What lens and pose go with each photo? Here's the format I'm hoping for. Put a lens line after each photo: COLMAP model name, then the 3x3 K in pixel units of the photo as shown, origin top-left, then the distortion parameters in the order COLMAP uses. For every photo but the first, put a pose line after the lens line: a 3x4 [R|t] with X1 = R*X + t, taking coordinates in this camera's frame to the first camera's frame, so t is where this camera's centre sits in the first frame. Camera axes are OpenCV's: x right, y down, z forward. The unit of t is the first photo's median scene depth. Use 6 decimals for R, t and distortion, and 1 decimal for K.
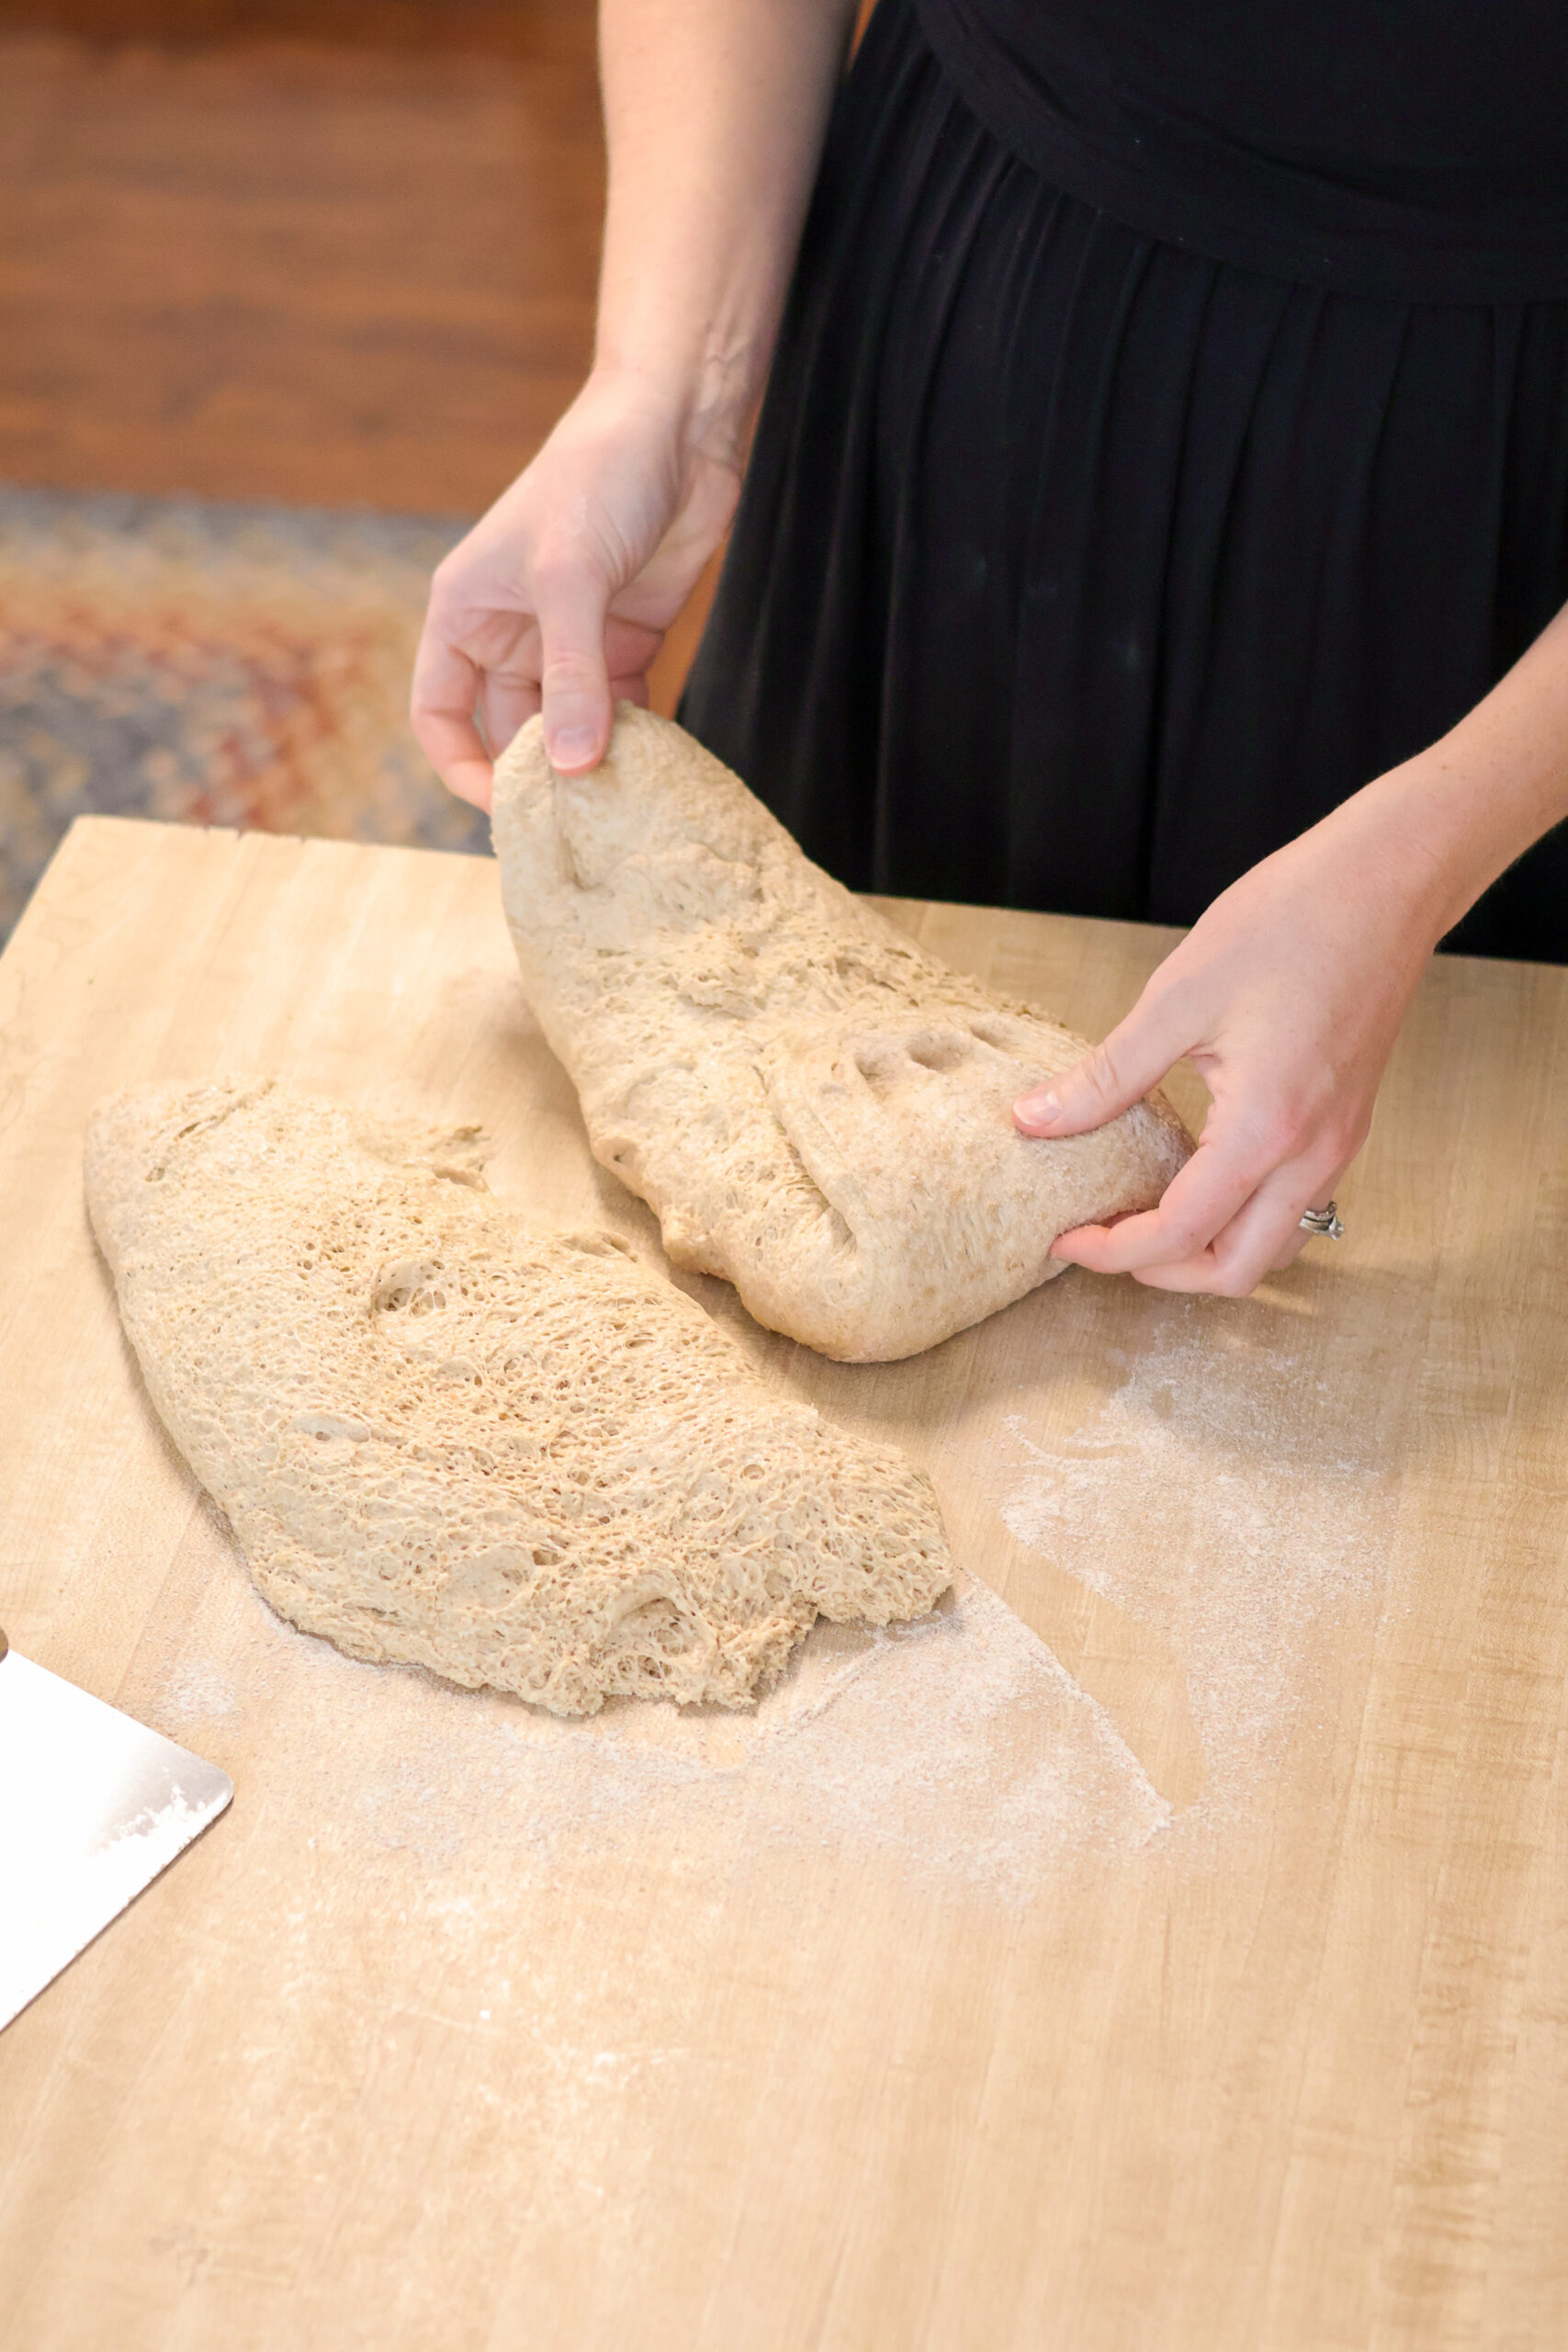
lens RADIAL K [[5447.5, 0, 771.4], [0, 5447.5, 1165.0], [0, 0, 1]] dist [0.034572, 0.000000]
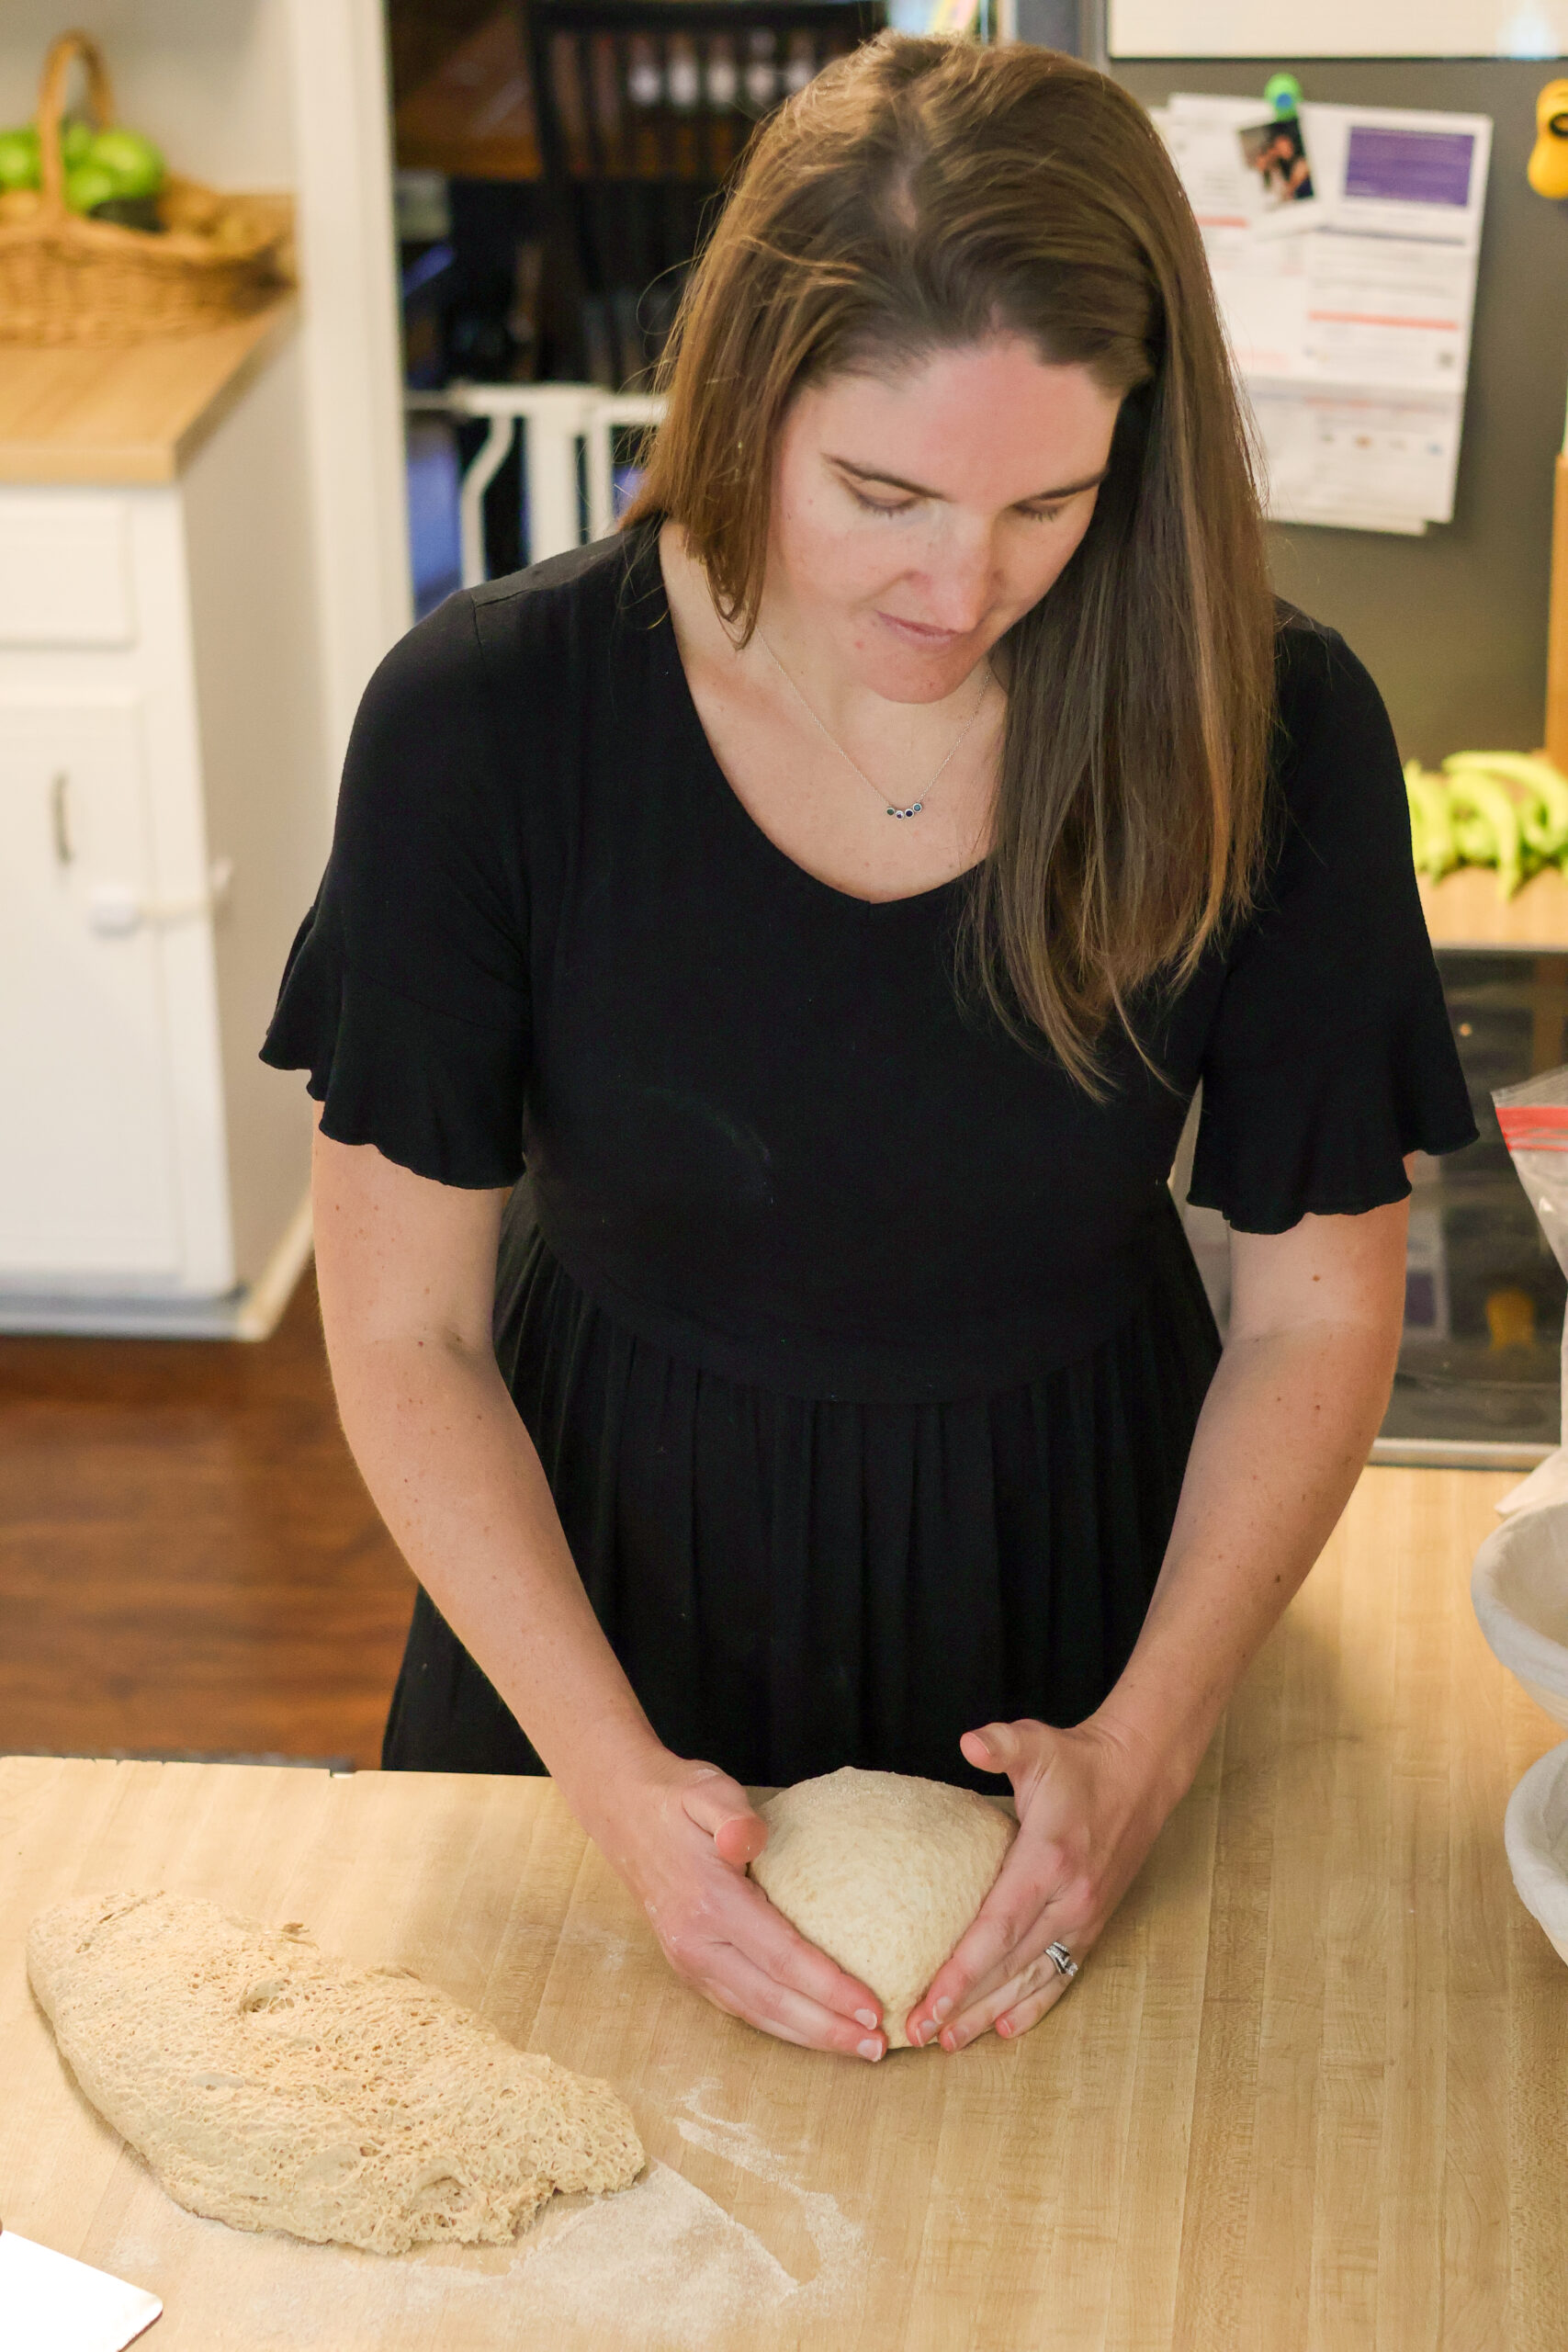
lens RADIAL K [[5447.5, 0, 779.7], [0, 5447.5, 1159.4], [0, 0, 1]] dist [0.034572, 0.000000]
pose [[0.996883, -0.029832, 0.073030, -0.030962], [0.048903, 0.960100, -0.275348, 0.231321], [-0.061902, 0.278061, 0.958567, -0.507677]]
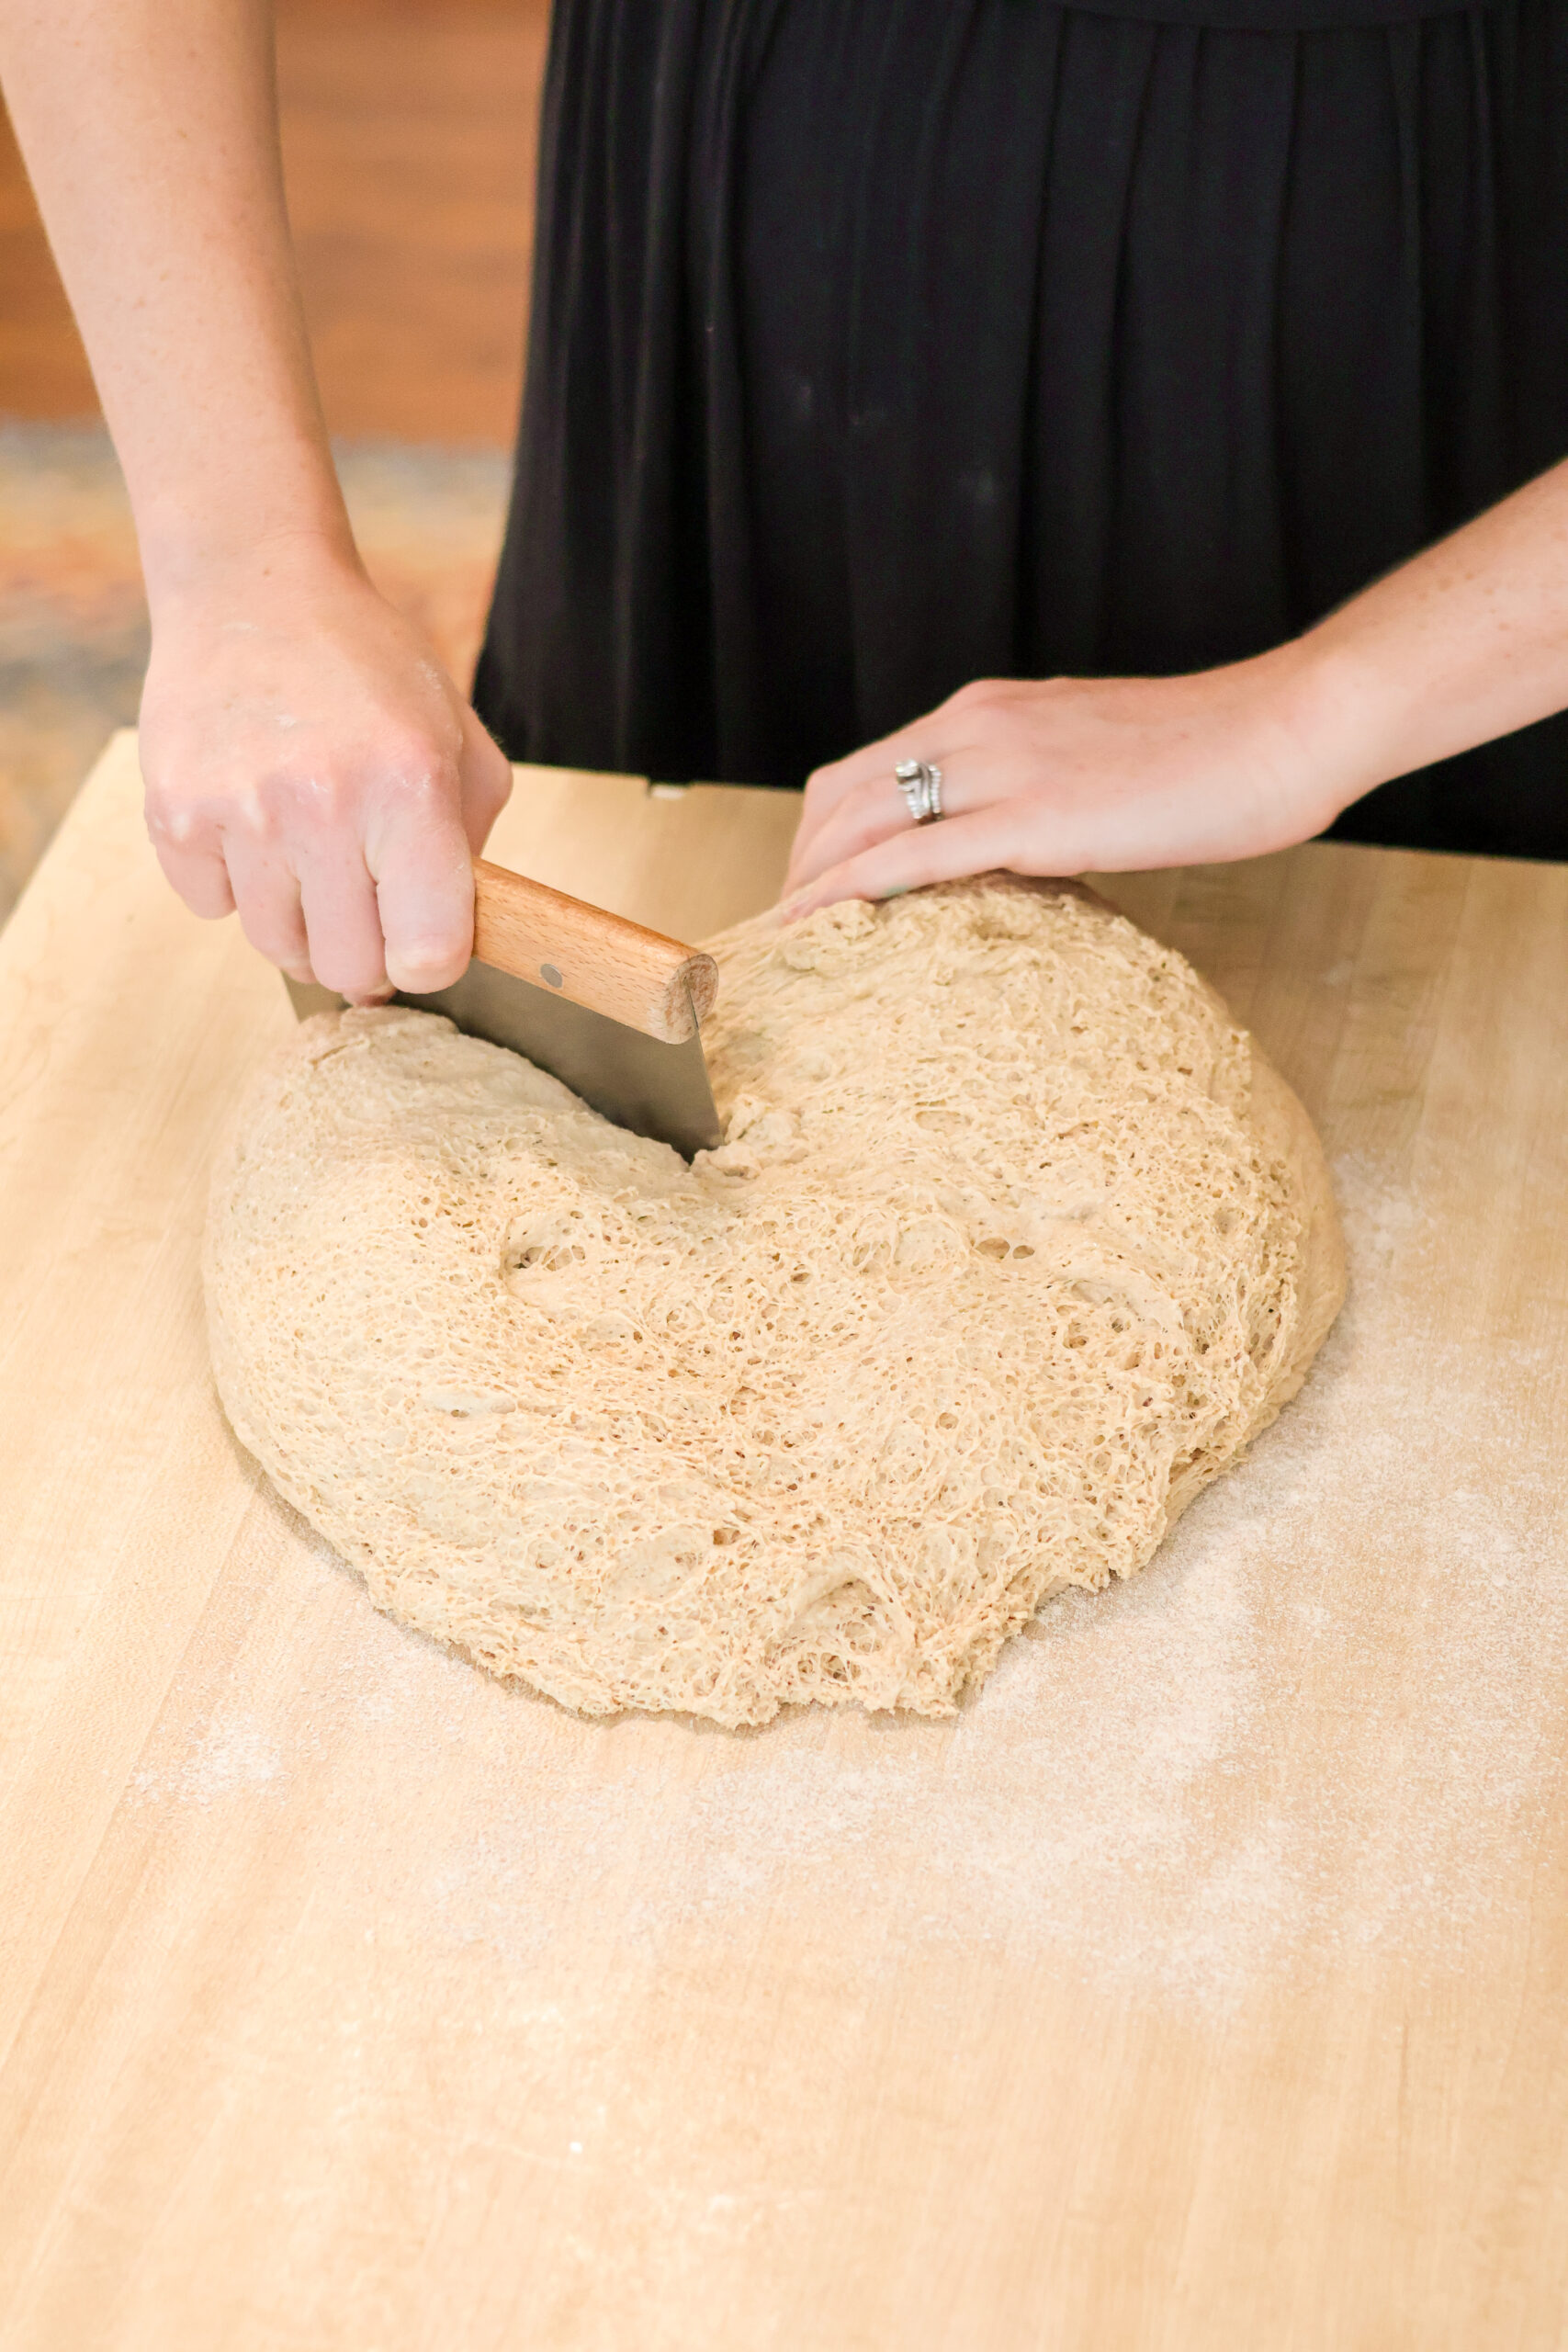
lens RADIAL K [[5447.5, 0, 782.4], [0, 5447.5, 1190.1], [0, 0, 1]] dist [0.034572, 0.000000]
pose [[0.999650, -0.003400, -0.026222, 0.000733], [0.003505, 0.999986, 0.003968, 0.007458], [0.026208, -0.004059, 0.999648, 0.169384]]
